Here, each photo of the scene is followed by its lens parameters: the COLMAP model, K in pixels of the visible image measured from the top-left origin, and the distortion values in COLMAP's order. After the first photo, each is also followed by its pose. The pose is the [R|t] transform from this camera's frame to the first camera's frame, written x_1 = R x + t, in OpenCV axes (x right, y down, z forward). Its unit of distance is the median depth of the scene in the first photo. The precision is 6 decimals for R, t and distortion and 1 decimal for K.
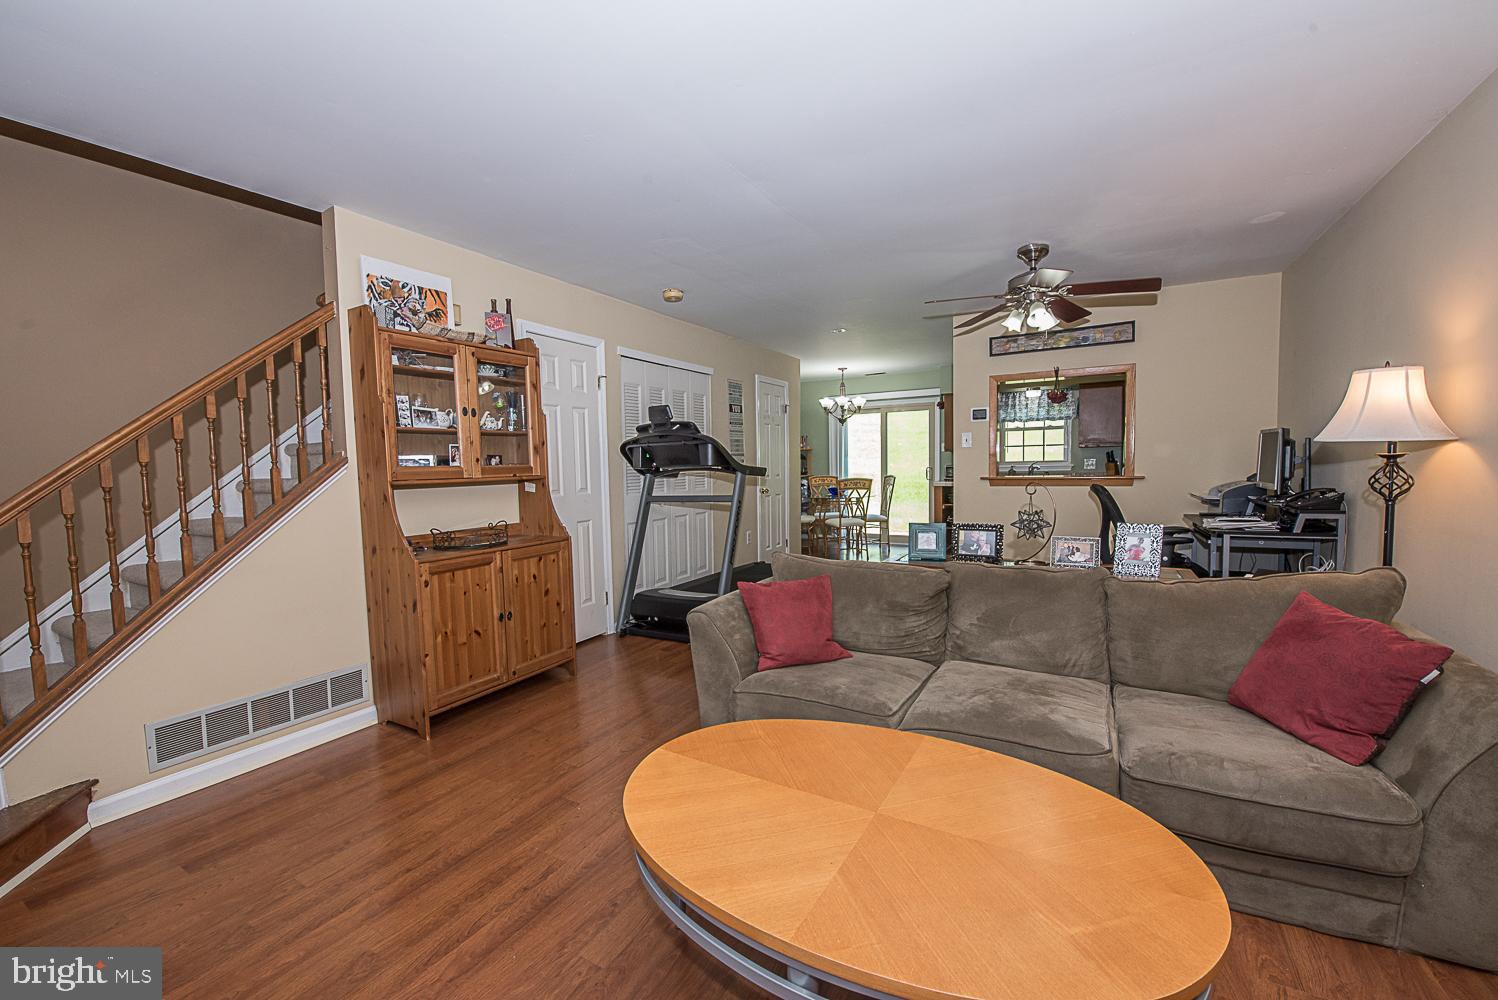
lens RADIAL K [[599.2, 0, 741.3], [0, 599.2, 500.7], [0, 0, 1]] dist [-0.013649, -0.002938]
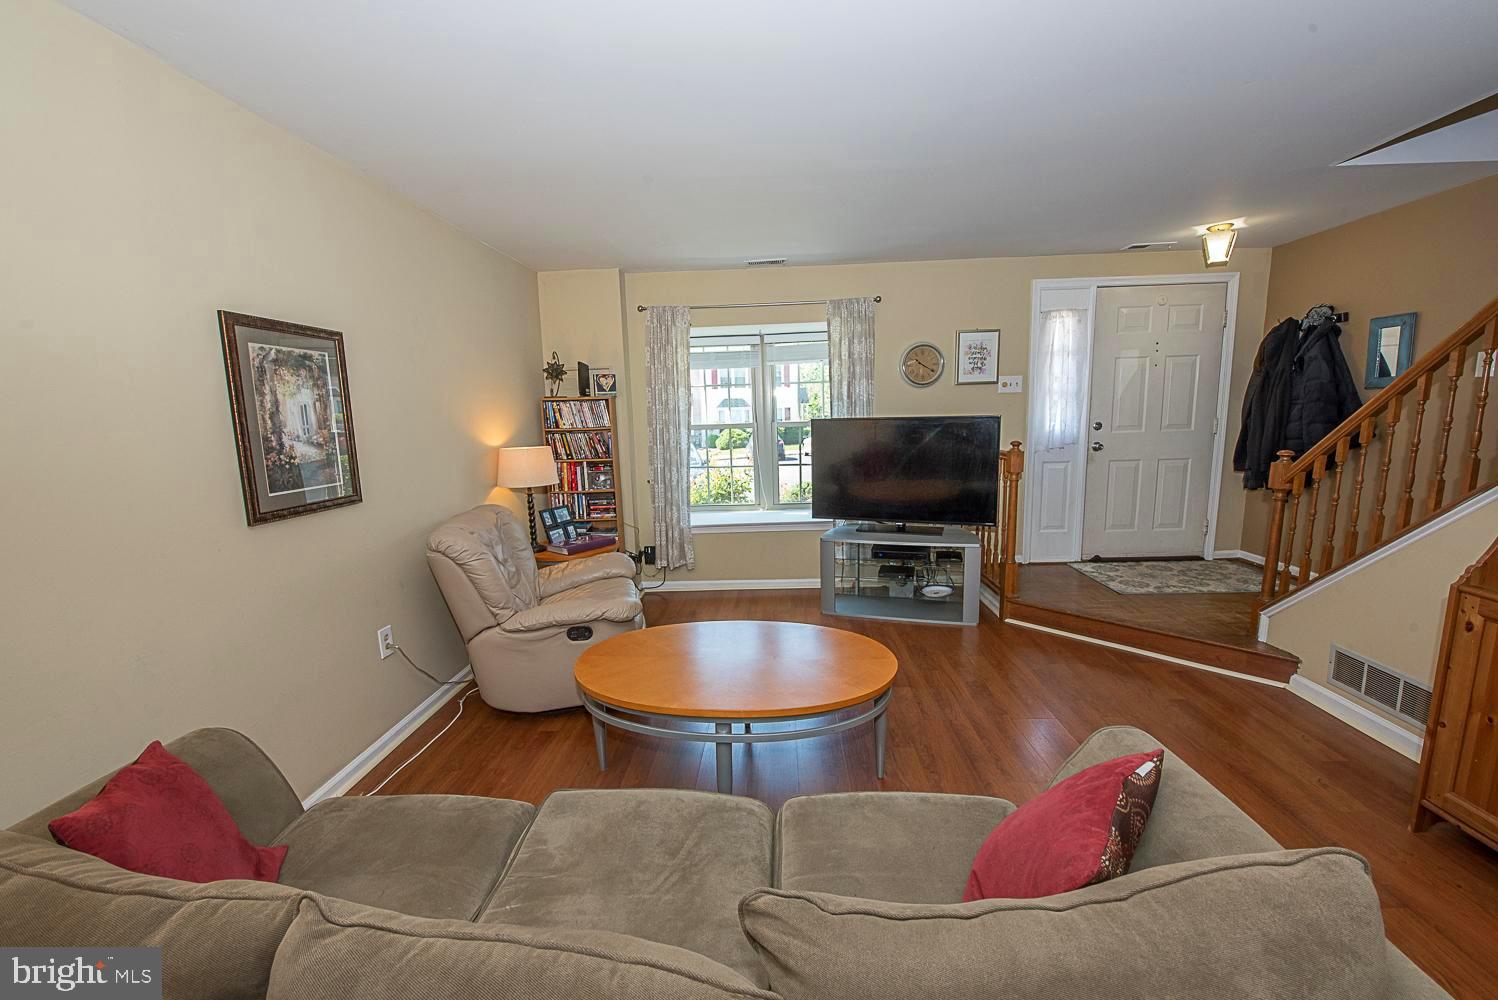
lens RADIAL K [[599.2, 0, 752.8], [0, 599.2, 501.6], [0, 0, 1]] dist [-0.013649, -0.002938]
pose [[-0.884969, 0.117573, -0.450562, 0.404668], [0.020662, 0.976561, 0.214247, -0.136355], [0.465191, 0.180293, -0.866655, 1.082234]]
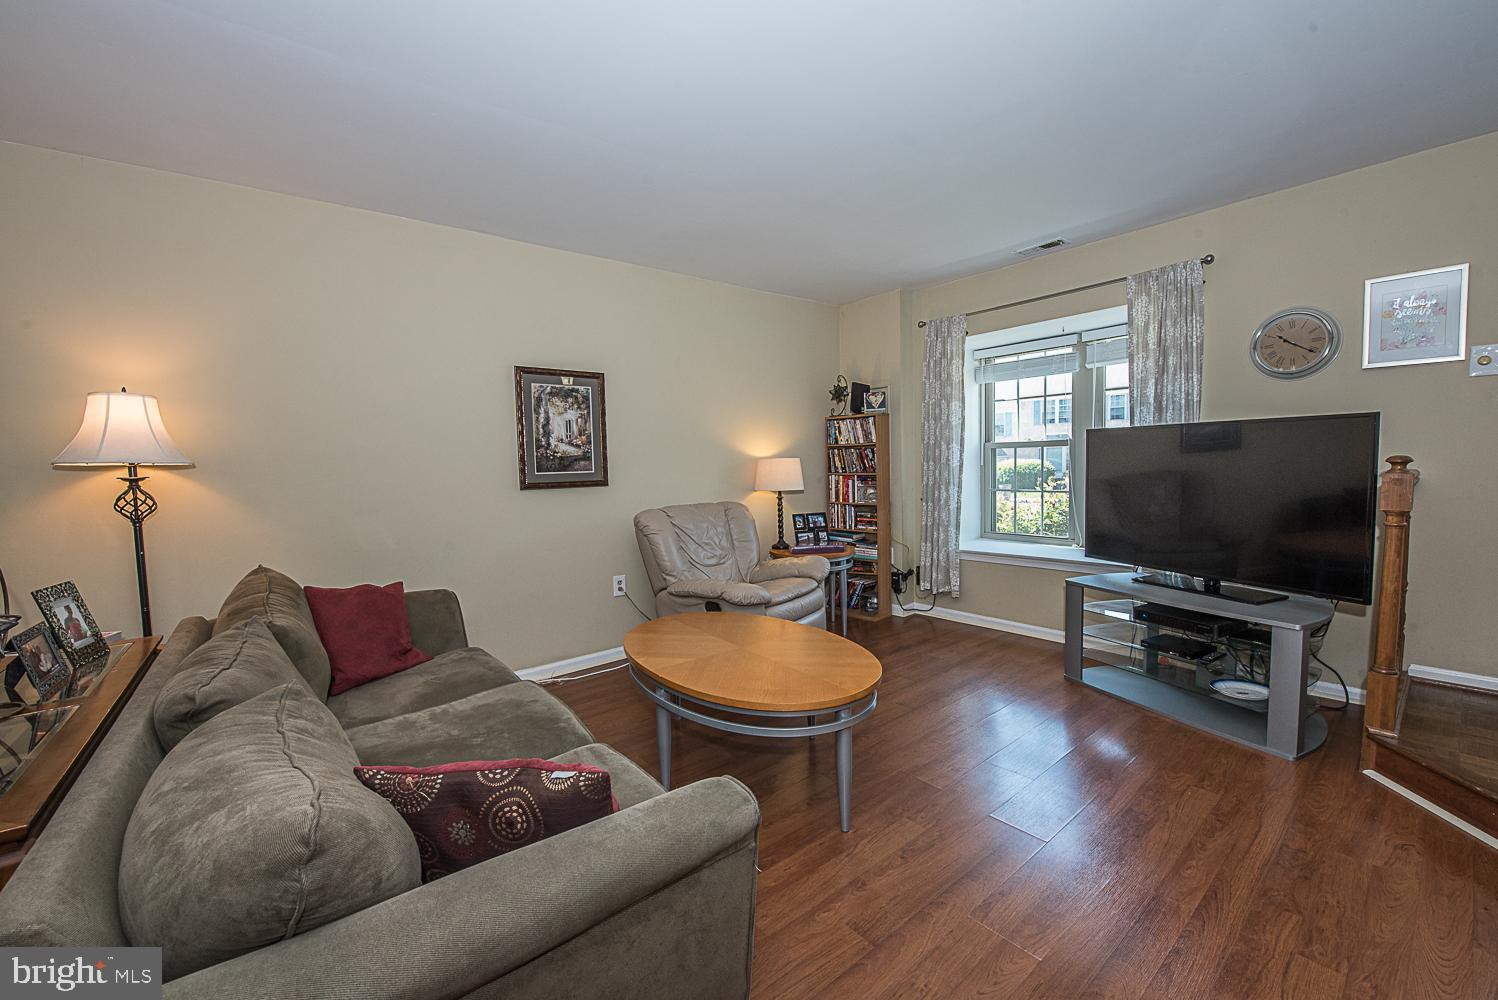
lens RADIAL K [[599.2, 0, 748.0], [0, 599.2, 497.1], [0, 0, 1]] dist [-0.013649, -0.002938]
pose [[-0.931041, 0.026398, 0.363958, -0.211029], [0.070846, 0.991479, 0.109317, -0.059866], [-0.357971, 0.127564, -0.924978, 1.152313]]
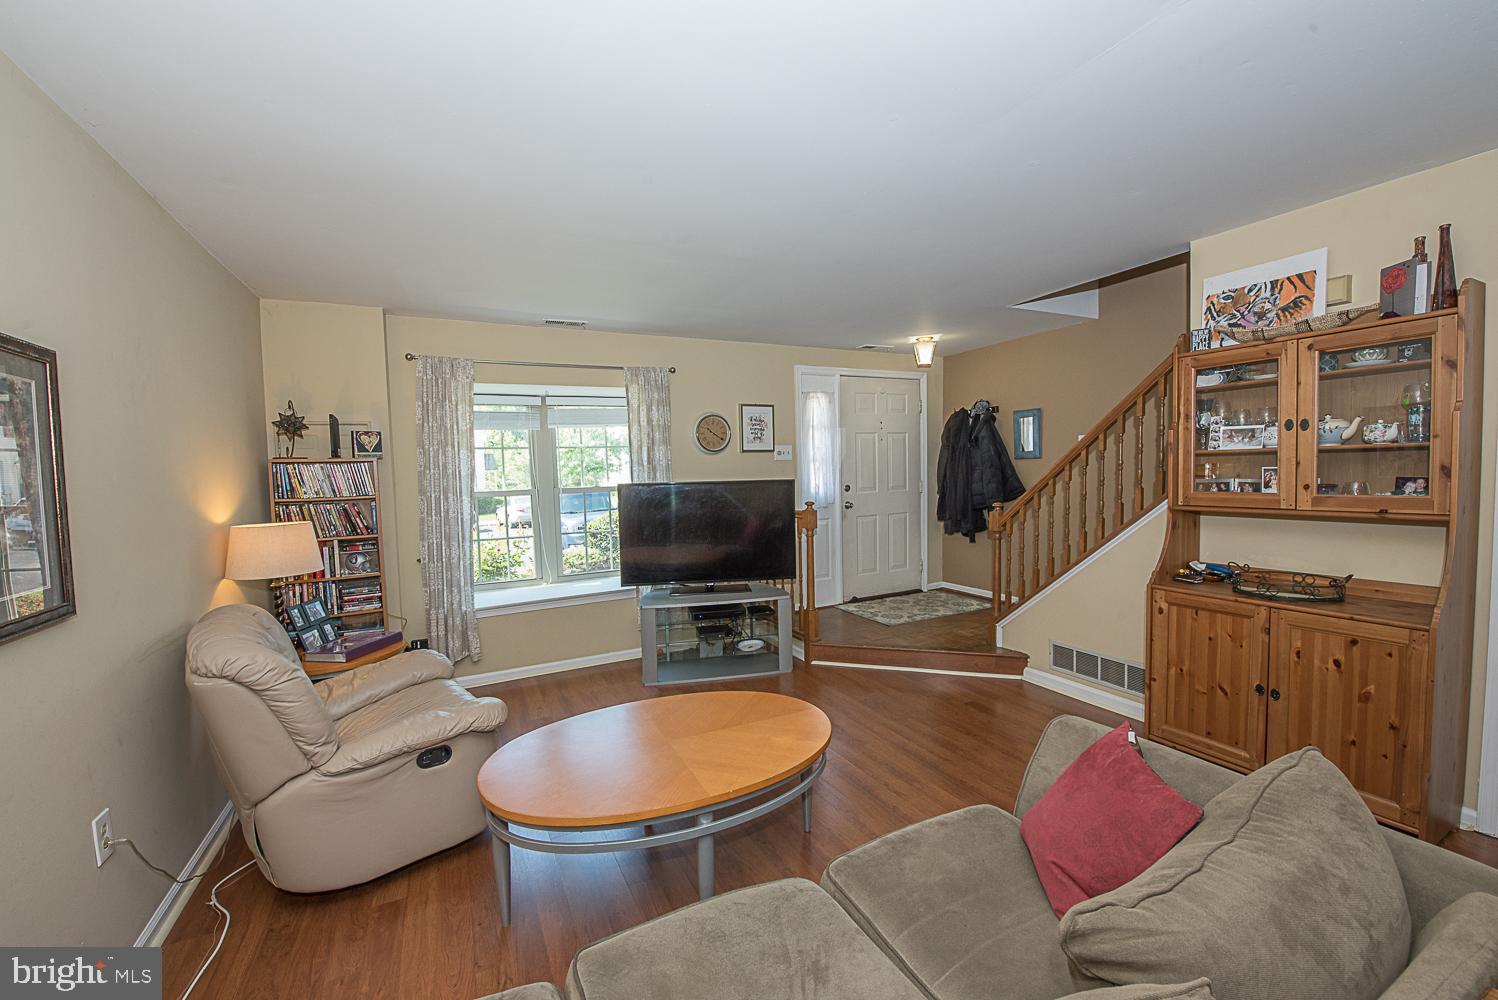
lens RADIAL K [[599.2, 0, 753.7], [0, 599.2, 499.2], [0, 0, 1]] dist [-0.013649, -0.002938]
pose [[-0.538246, 0.079388, -0.839041, 0.616675], [-0.012548, 0.994688, 0.102165, -0.130649], [0.842694, 0.065518, -0.534391, 0.880264]]
